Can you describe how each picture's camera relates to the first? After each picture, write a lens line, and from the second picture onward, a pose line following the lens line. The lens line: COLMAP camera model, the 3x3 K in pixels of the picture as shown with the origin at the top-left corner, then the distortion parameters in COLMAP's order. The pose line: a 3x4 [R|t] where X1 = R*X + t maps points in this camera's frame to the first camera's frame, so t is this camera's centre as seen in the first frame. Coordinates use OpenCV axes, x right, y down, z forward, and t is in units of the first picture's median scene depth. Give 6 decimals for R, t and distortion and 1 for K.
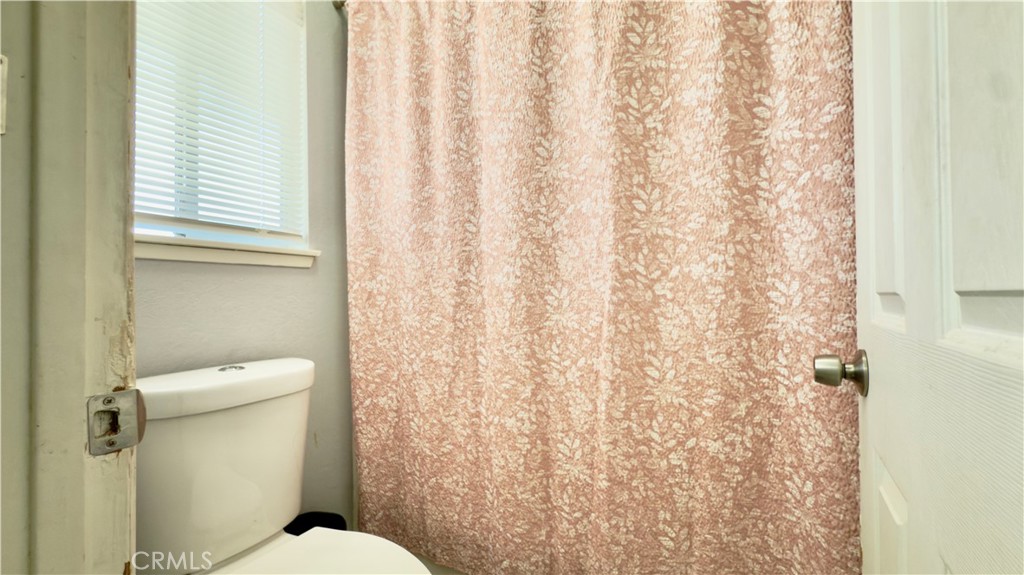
lens RADIAL K [[415.7, 0, 513.7], [0, 415.7, 292.7], [0, 0, 1]] dist [0.000133, -0.000033]
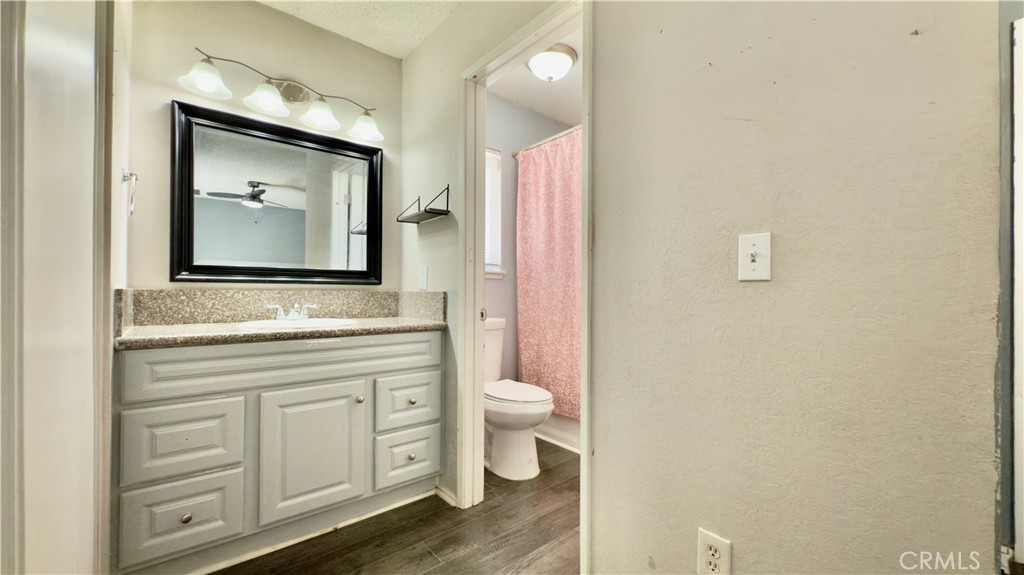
lens RADIAL K [[415.7, 0, 513.7], [0, 415.7, 292.7], [0, 0, 1]] dist [0.000133, -0.000033]
pose [[0.940806, 0.012047, -0.338731, 0.348695], [-0.011417, 0.999927, 0.003852, 0.004931], [0.338753, 0.000243, 0.940875, -1.139053]]
